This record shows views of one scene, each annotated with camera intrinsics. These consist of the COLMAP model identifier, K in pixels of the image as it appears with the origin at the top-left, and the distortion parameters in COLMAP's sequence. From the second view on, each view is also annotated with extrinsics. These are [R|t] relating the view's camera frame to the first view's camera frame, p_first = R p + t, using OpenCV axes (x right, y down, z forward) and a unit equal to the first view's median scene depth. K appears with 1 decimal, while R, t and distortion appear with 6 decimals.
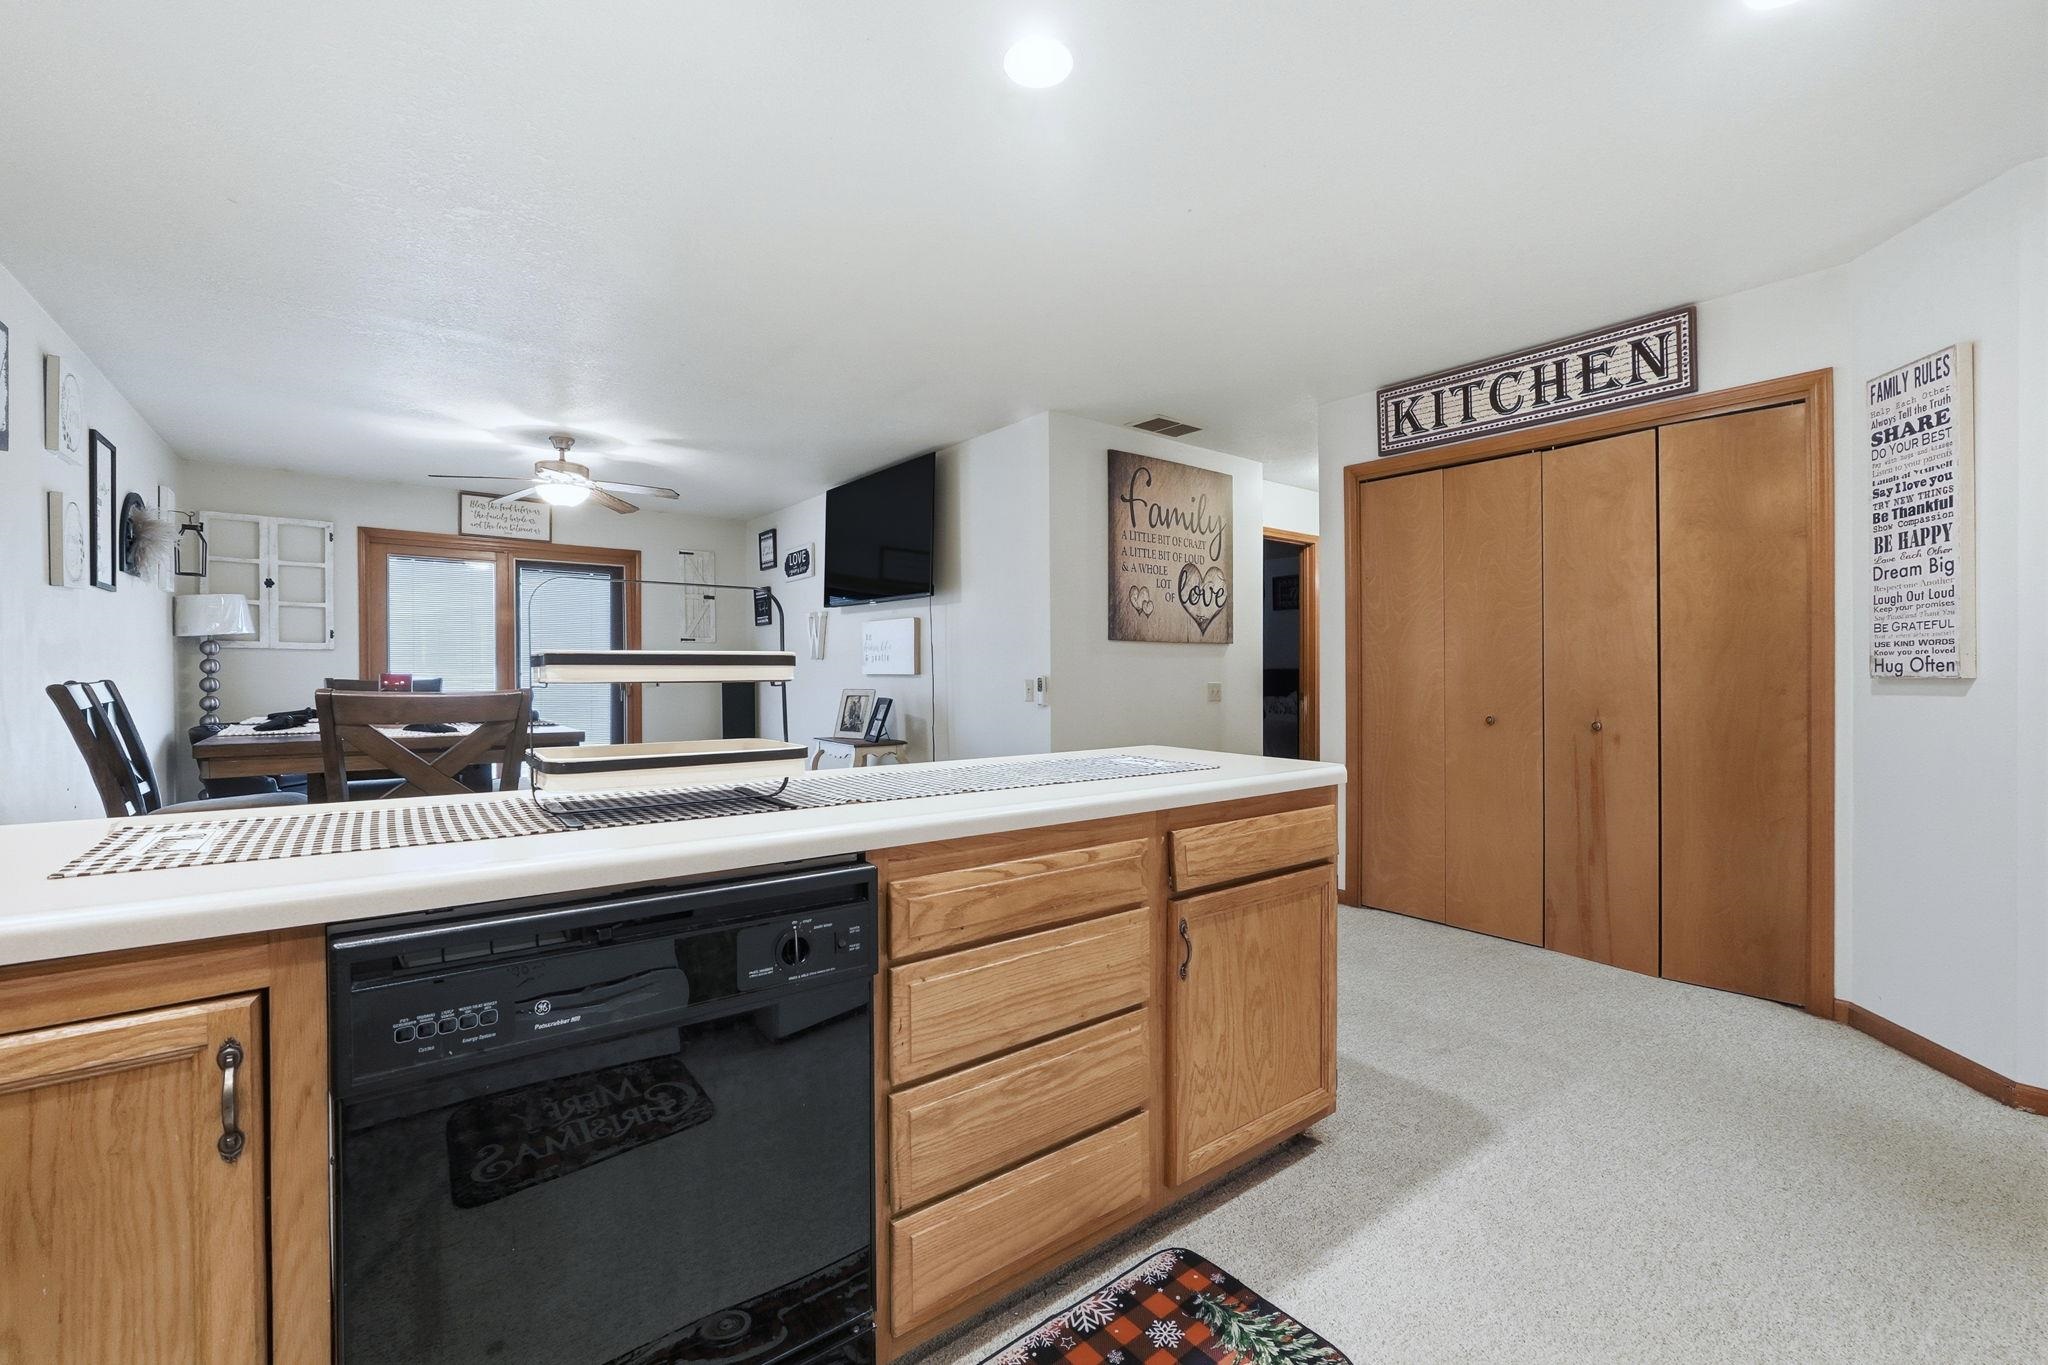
lens RADIAL K [[847.8, 0, 1018.7], [0, 847.8, 689.3], [0, 0, 1]] dist [-0.011454, -0.000175]
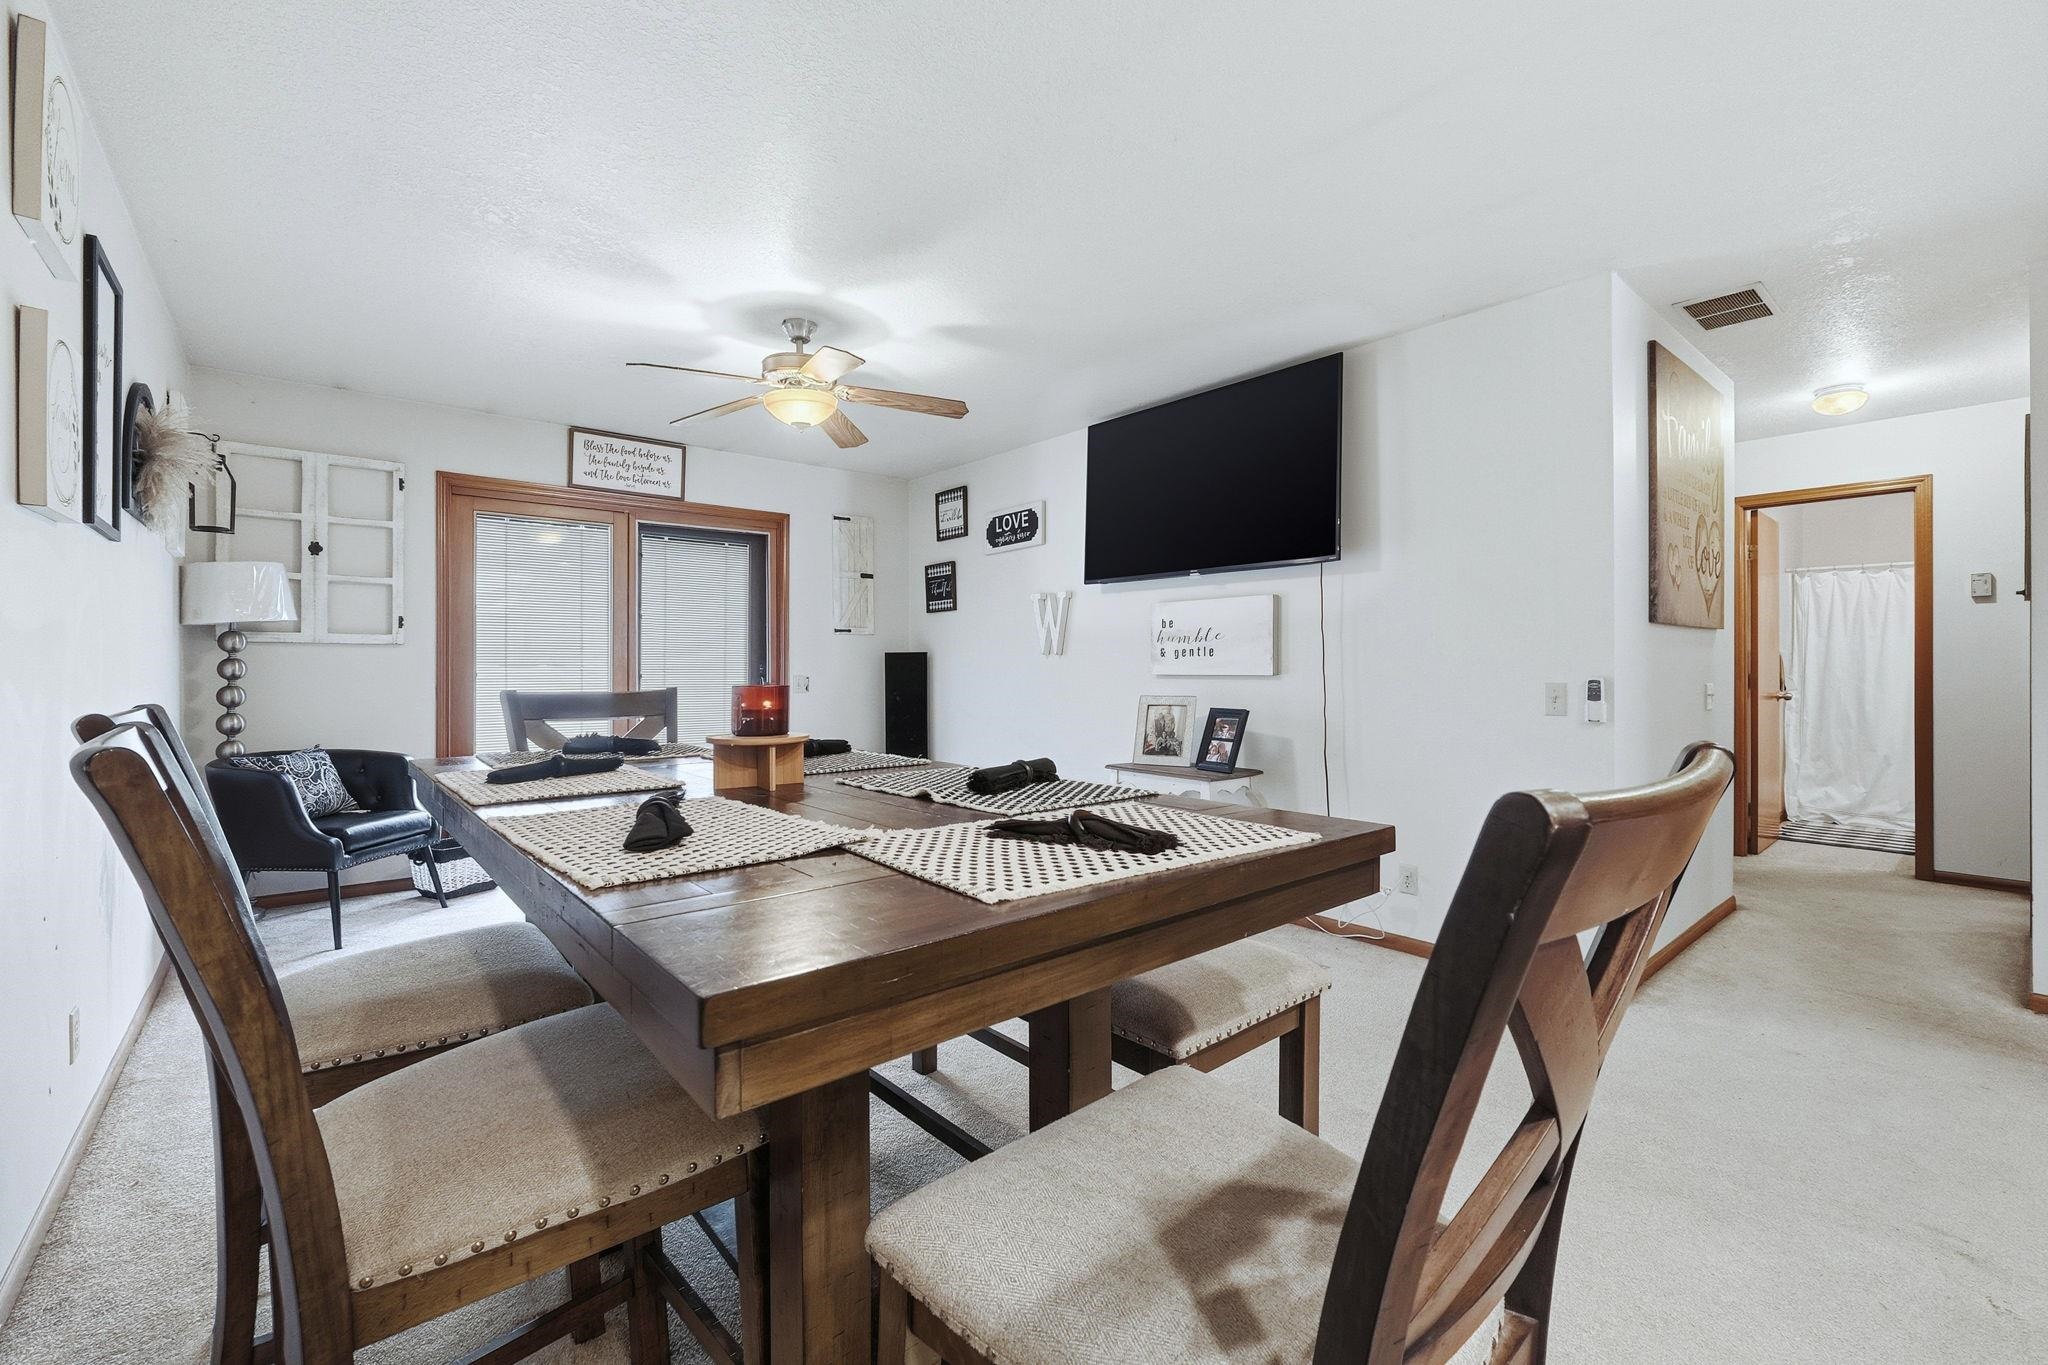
lens RADIAL K [[864.6, 0, 1022.1], [0, 864.6, 672.7], [0, 0, 1]] dist [-0.024895, 0.008306]
pose [[0.999071, -0.005992, 0.042667, -0.343465], [0.006741, 0.999825, -0.017441, -0.007962], [-0.042555, 0.017712, 0.998937, 0.277228]]
